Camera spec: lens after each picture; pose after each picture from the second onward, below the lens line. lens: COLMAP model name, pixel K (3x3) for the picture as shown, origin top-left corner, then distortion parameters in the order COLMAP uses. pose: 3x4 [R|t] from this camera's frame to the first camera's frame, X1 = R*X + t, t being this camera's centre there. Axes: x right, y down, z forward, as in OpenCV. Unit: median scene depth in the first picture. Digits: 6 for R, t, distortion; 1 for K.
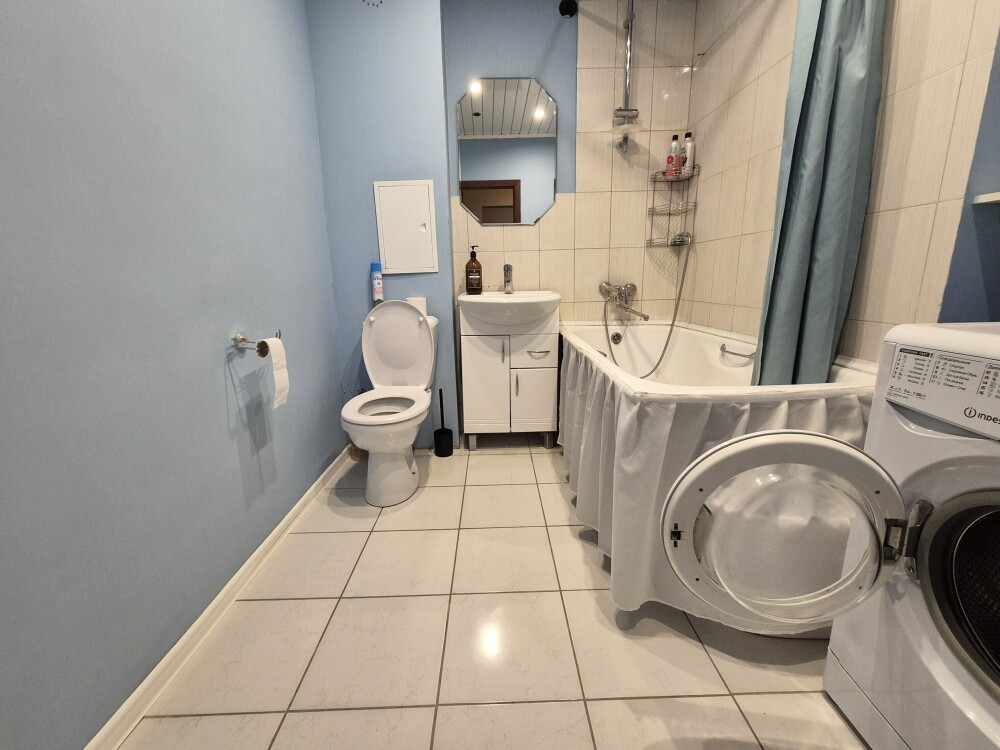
lens RADIAL K [[408.1, 0, 503.6], [0, 408.1, 369.8], [0, 0, 1]] dist [0.000452, 0.000602]
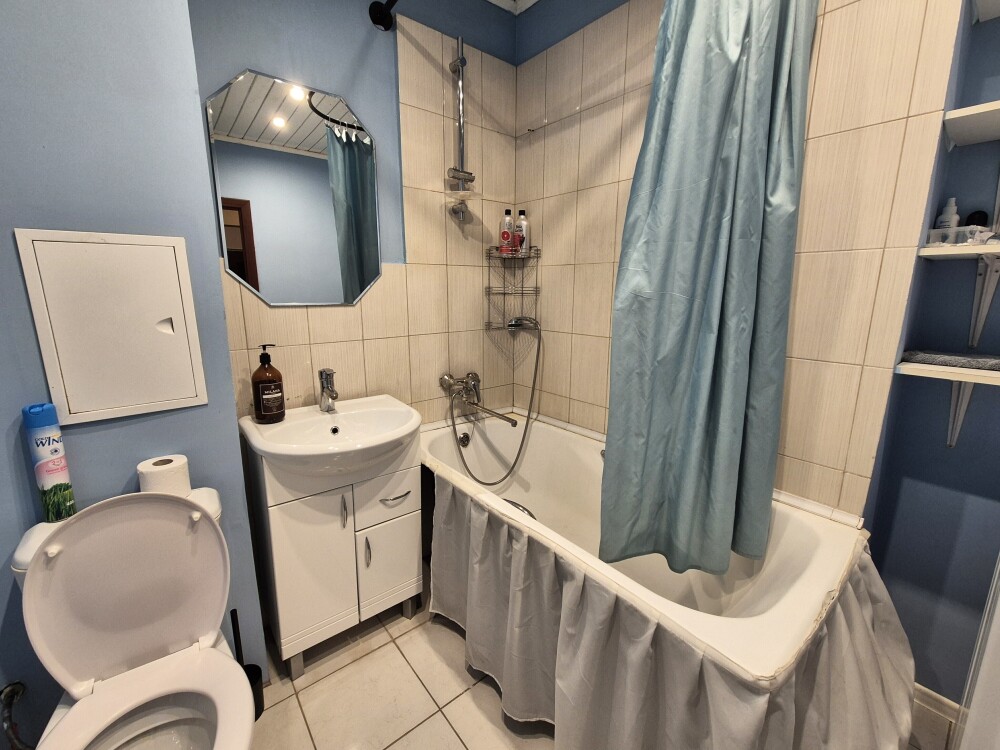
lens RADIAL K [[414.4, 0, 500.7], [0, 414.4, 372.9], [0, 0, 1]] dist [-0.000684, 0.000375]
pose [[0.790619, -0.093719, 0.605093, -0.177809], [0.113416, 0.993531, 0.005691, -0.234347], [-0.601712, 0.064128, 0.796134, 0.322670]]
